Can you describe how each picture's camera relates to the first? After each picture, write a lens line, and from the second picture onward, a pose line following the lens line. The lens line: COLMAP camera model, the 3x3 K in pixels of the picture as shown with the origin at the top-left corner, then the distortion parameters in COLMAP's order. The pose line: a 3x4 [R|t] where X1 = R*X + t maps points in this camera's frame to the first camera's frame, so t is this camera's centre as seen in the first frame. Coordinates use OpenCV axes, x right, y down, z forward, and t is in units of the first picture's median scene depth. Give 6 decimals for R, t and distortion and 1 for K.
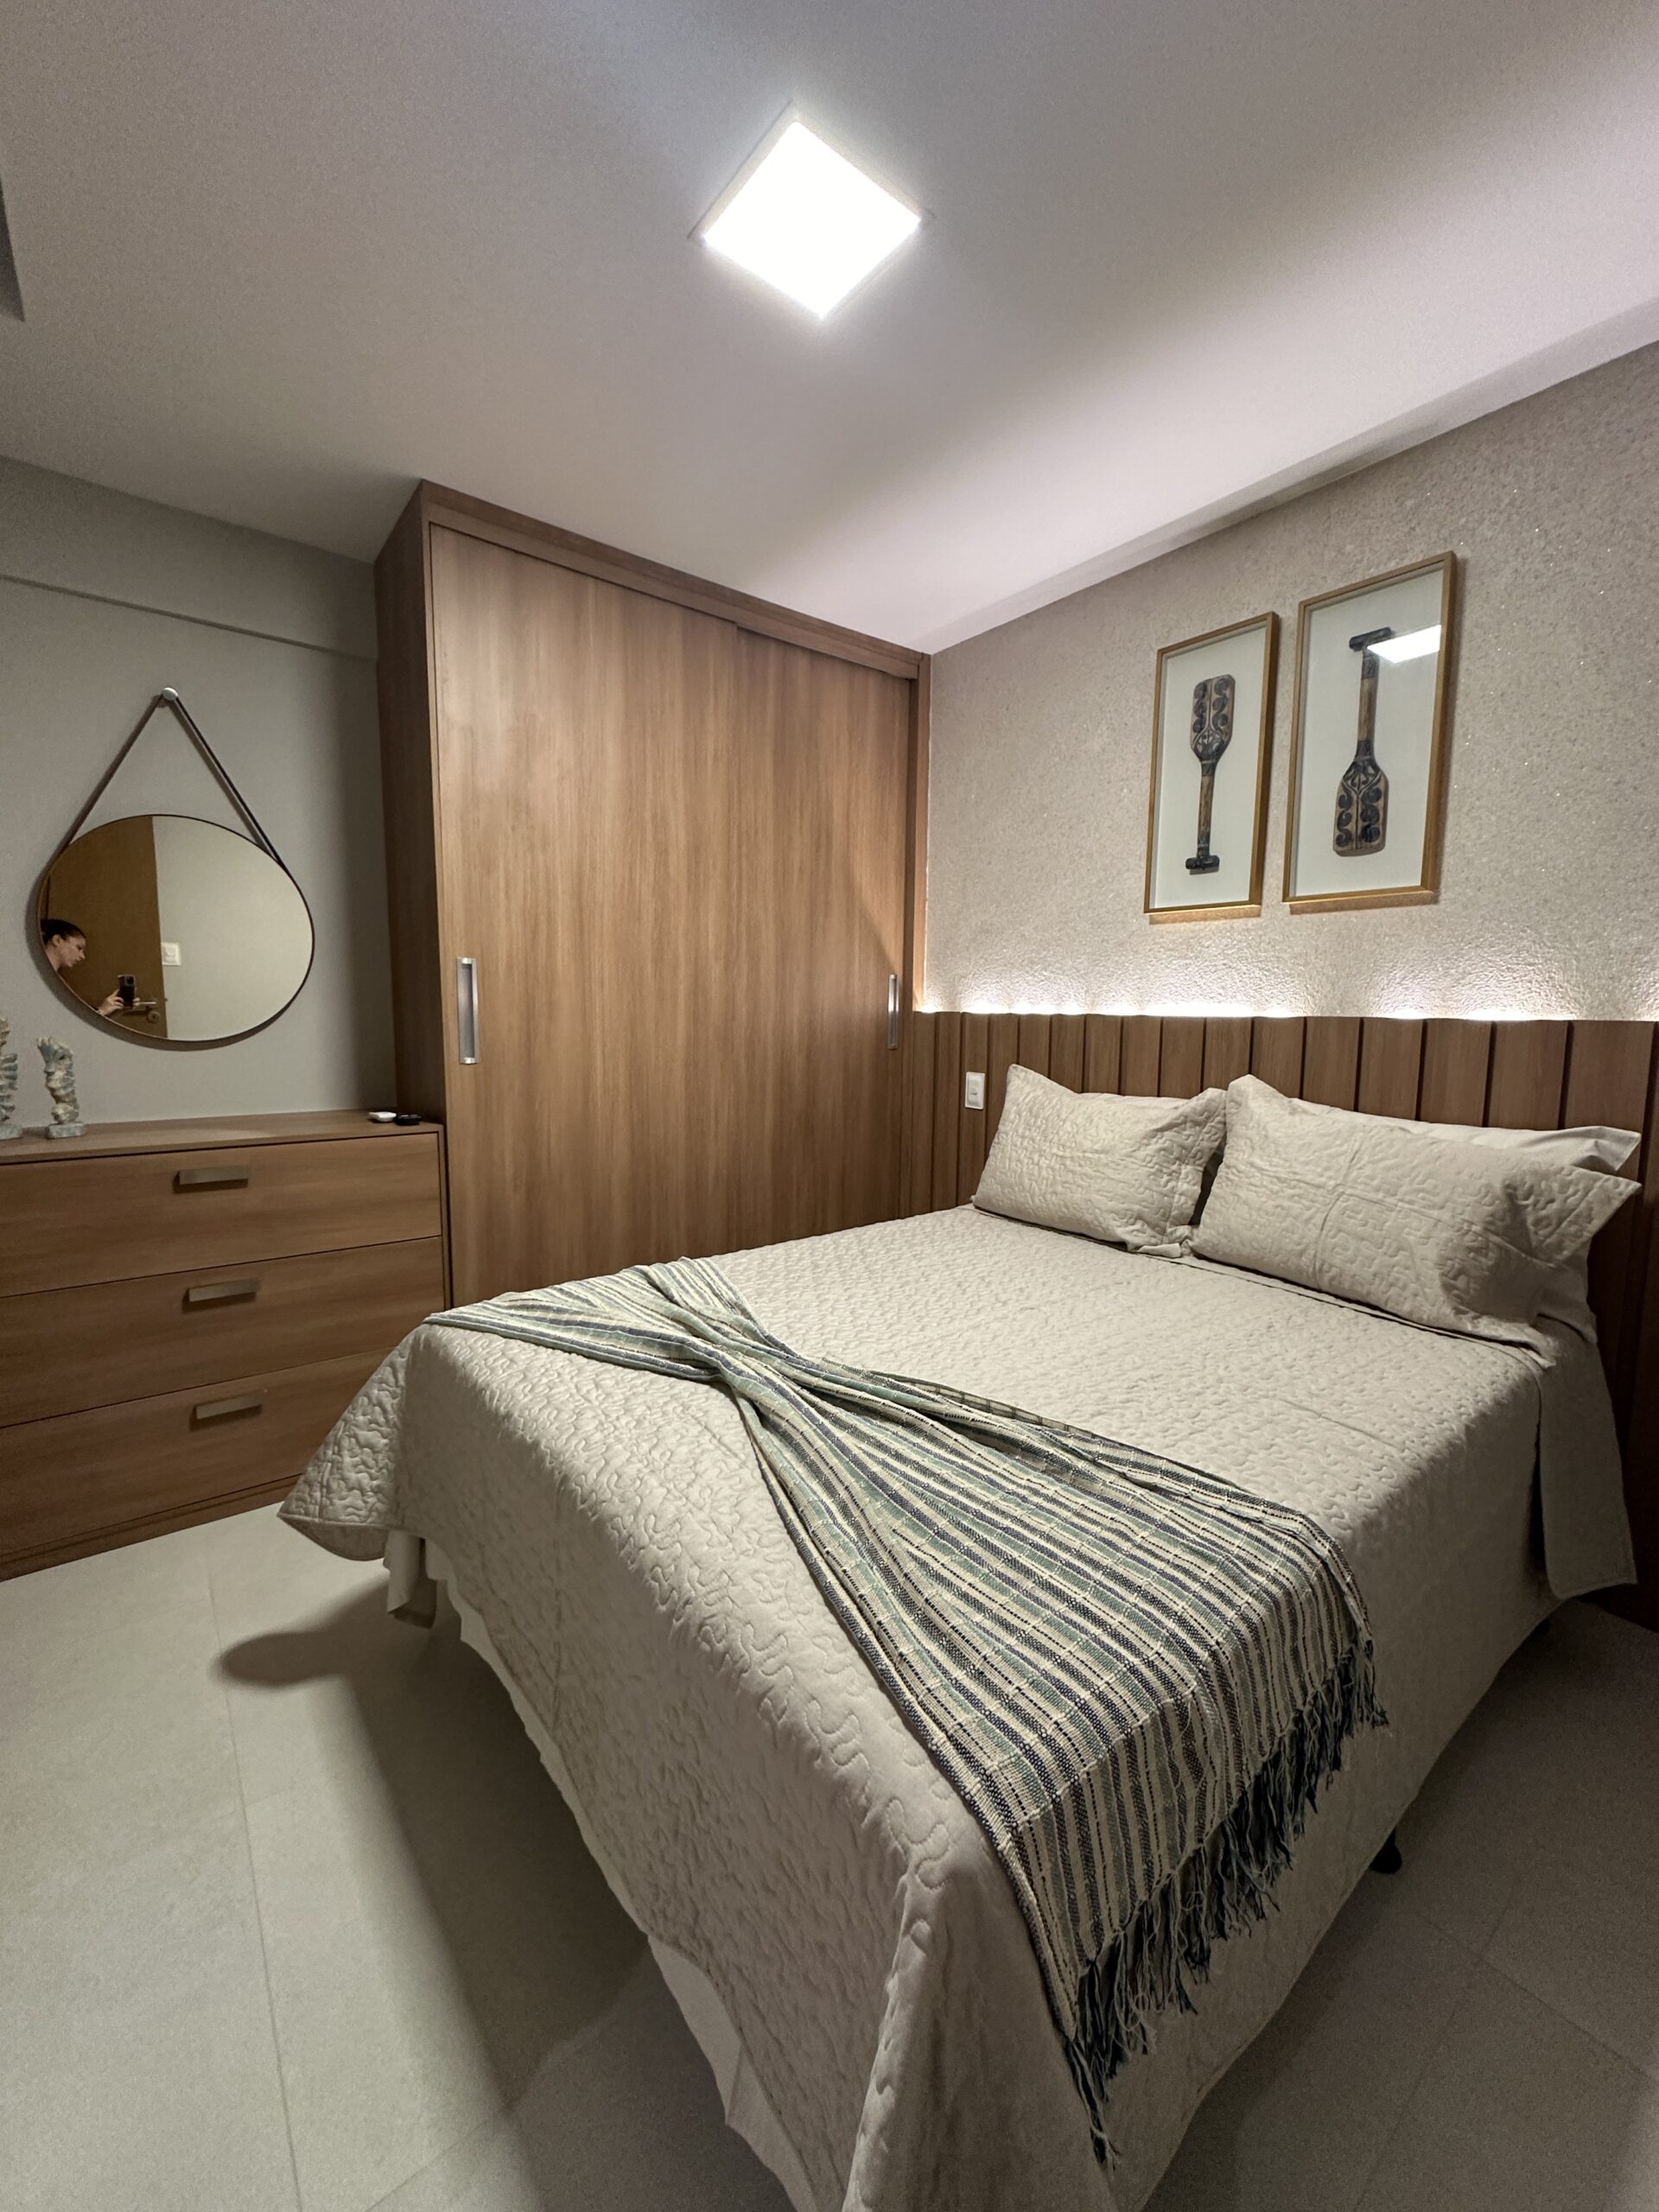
lens RADIAL K [[885.9, 0, 829.5], [0, 885.9, 1106.0], [0, 0, 1]] dist [-0.003161, 0.000753]
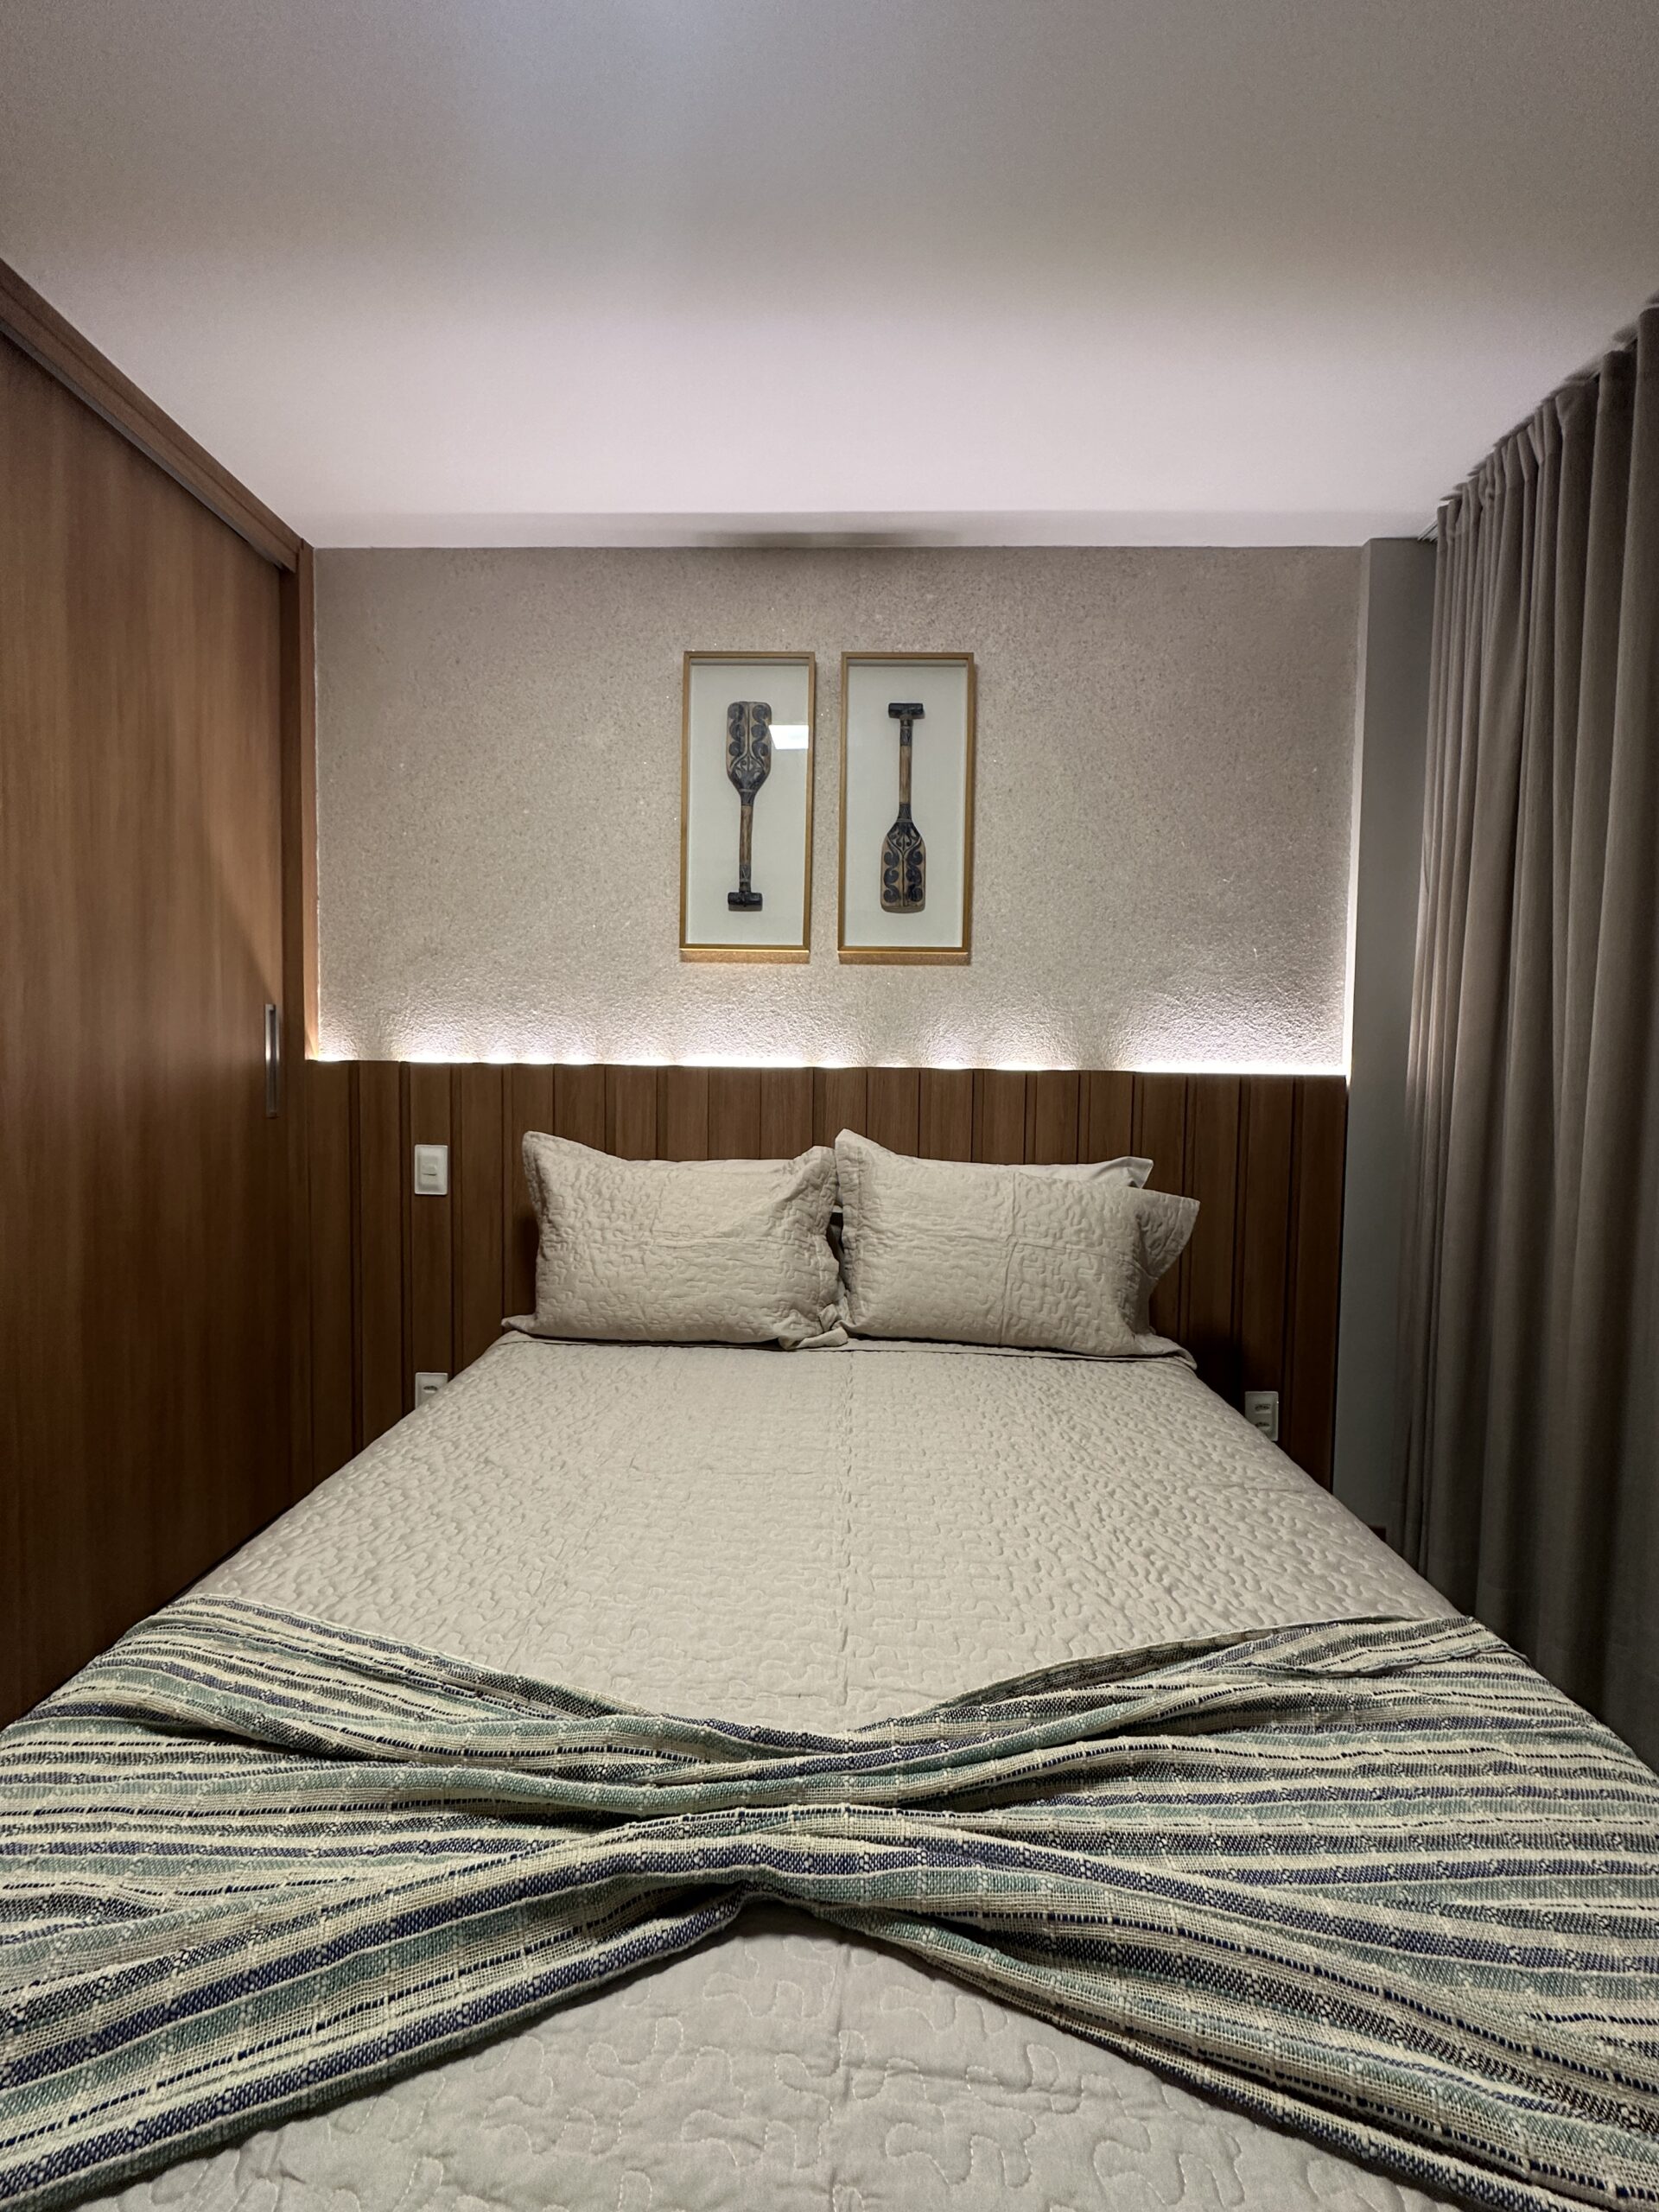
lens RADIAL K [[885.9, 0, 829.5], [0, 885.9, 1106.0], [0, 0, 1]] dist [-0.003161, 0.000753]
pose [[0.636952, -0.037224, 0.770004, -0.281308], [0.077929, 0.996826, -0.016274, -0.049703], [-0.766954, 0.070372, 0.637831, 0.442942]]
